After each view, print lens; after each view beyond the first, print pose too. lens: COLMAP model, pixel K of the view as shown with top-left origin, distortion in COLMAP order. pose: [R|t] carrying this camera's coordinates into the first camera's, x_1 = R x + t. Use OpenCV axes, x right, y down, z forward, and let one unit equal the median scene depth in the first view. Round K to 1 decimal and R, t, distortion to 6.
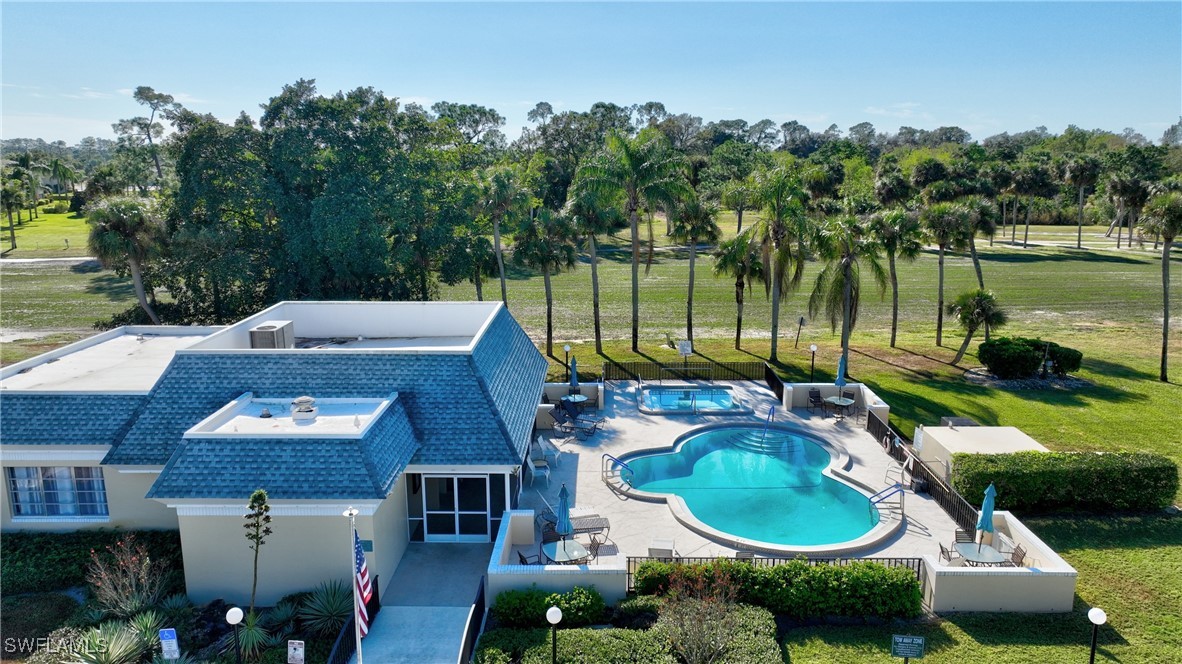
lens RADIAL K [[833.3, 0, 591.5], [0, 833.3, 328.3], [0, 0, 1]] dist [0.012010, 0.007460]
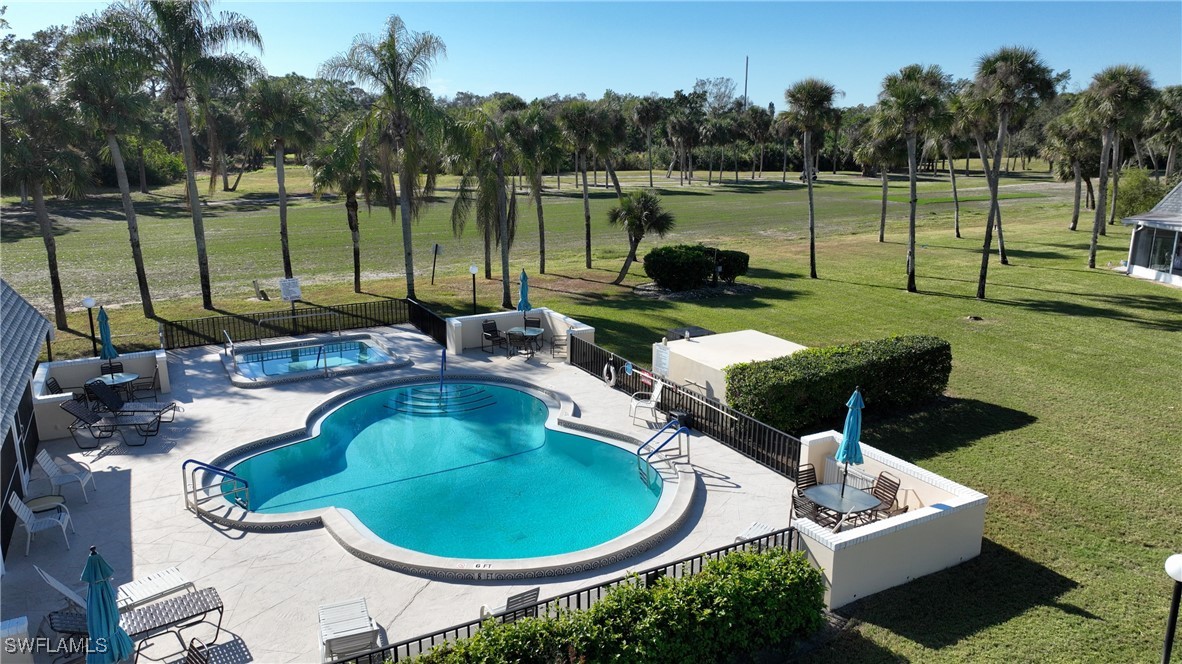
lens RADIAL K [[833.3, 0, 596.2], [0, 833.3, 332.1], [0, 0, 1]] dist [0.012010, 0.007460]
pose [[0.870771, -0.114072, 0.478273, -0.001695], [0.097947, 0.993464, 0.058621, 0.050647], [-0.481834, -0.004200, 0.876252, 0.321209]]
